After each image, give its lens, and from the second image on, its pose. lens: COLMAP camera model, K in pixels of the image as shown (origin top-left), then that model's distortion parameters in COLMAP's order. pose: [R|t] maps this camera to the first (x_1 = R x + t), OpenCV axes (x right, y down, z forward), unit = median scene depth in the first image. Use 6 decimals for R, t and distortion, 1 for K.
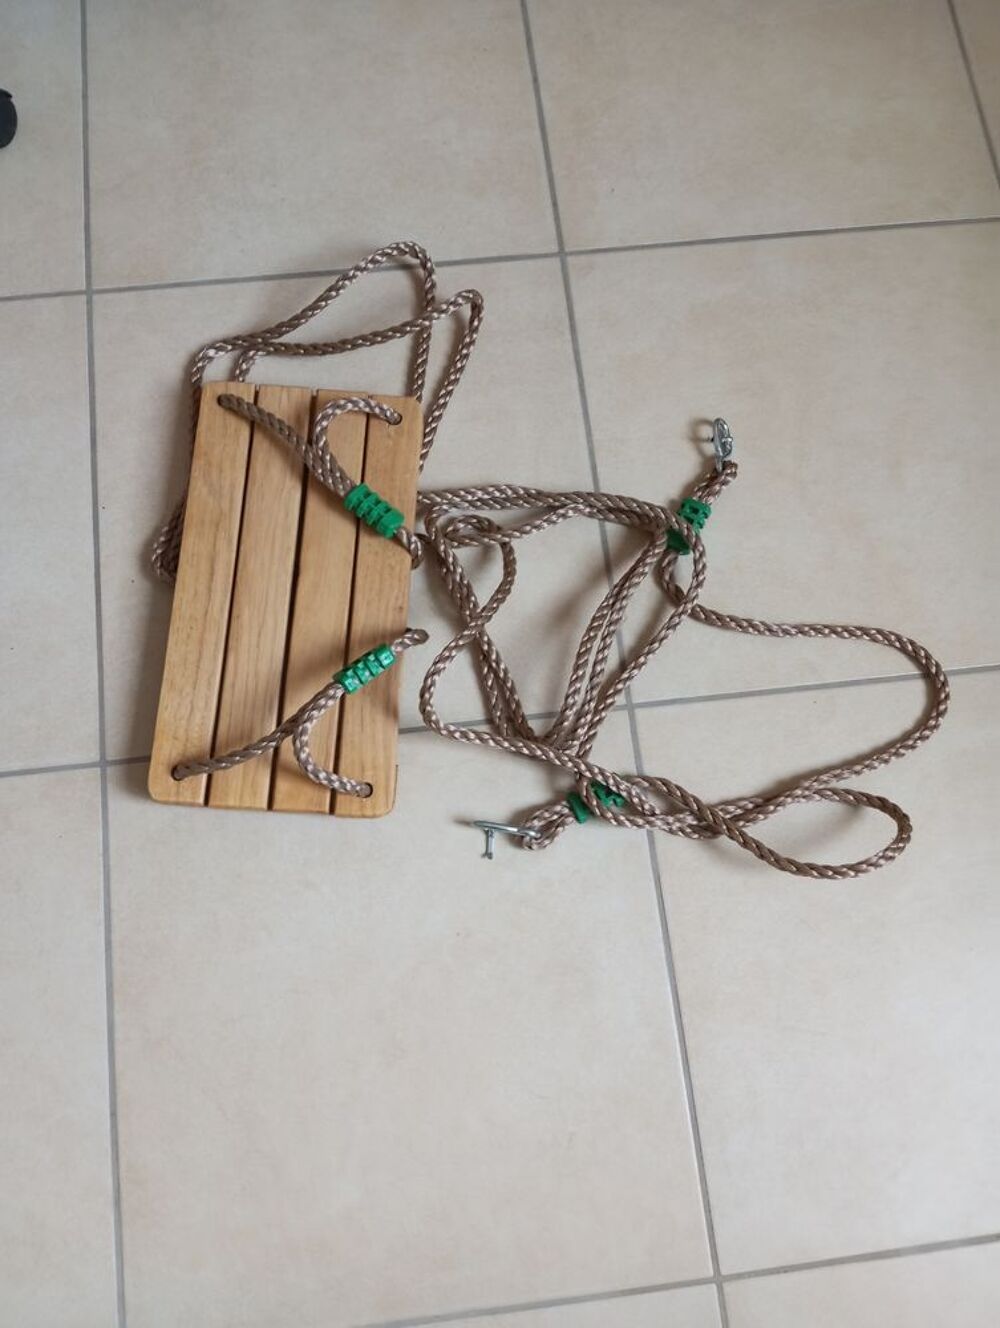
lens RADIAL K [[2016.3, 0, 497.3], [0, 2016.3, 662.1], [0, 0, 1]] dist [0.007979, 0.000000]
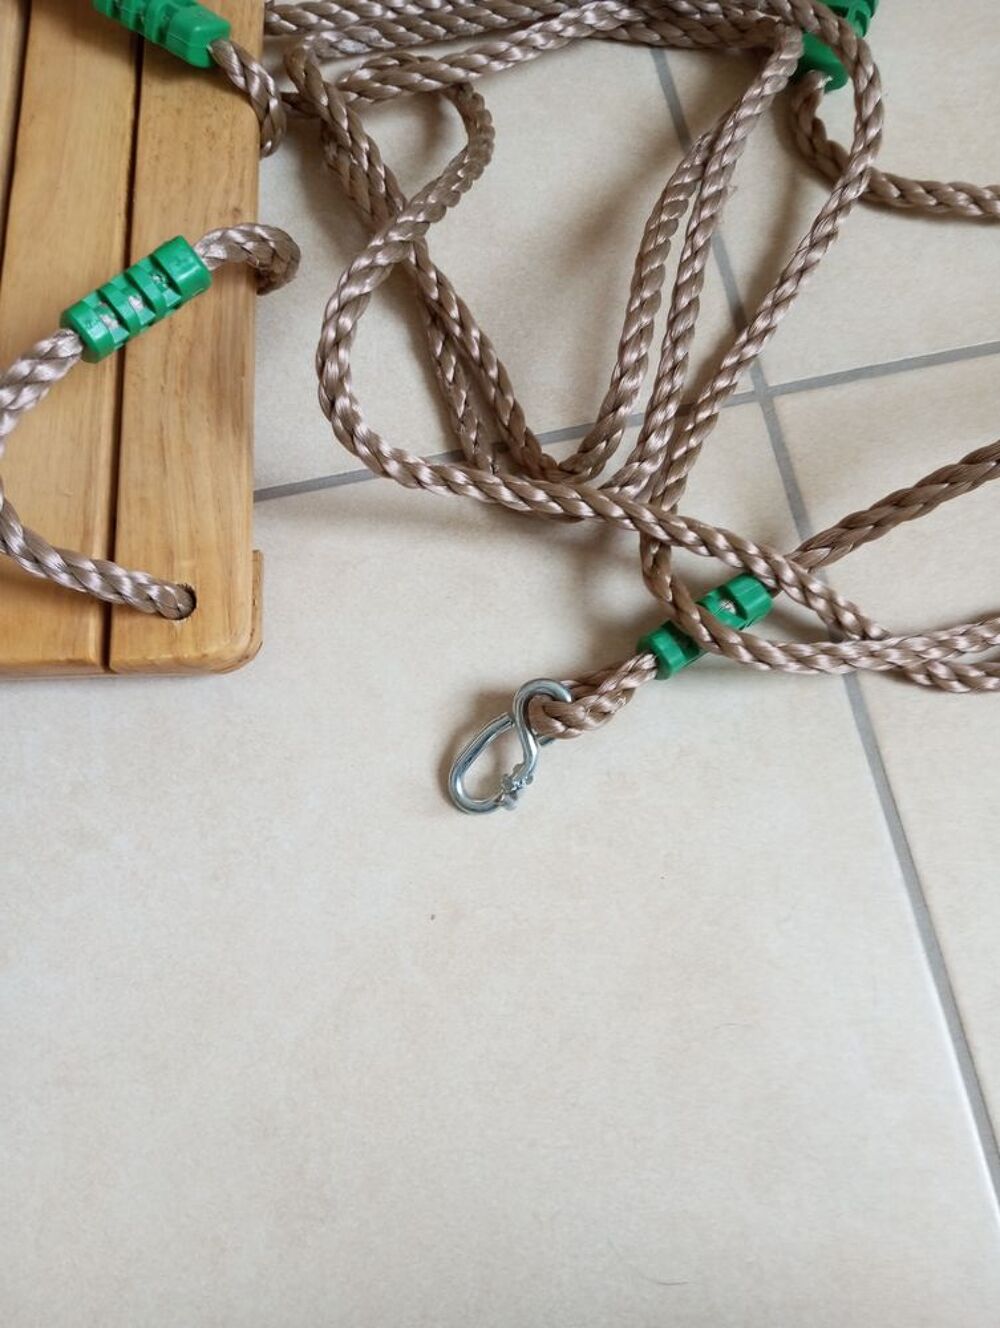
lens RADIAL K [[2016.3, 0, 499.4], [0, 2016.3, 671.1], [0, 0, 1]] dist [0.007979, 0.000000]
pose [[0.995680, -0.092438, -0.008731, 0.005321], [0.092460, 0.995714, 0.002210, 0.082134], [0.008489, -0.003008, 0.999959, 0.560840]]
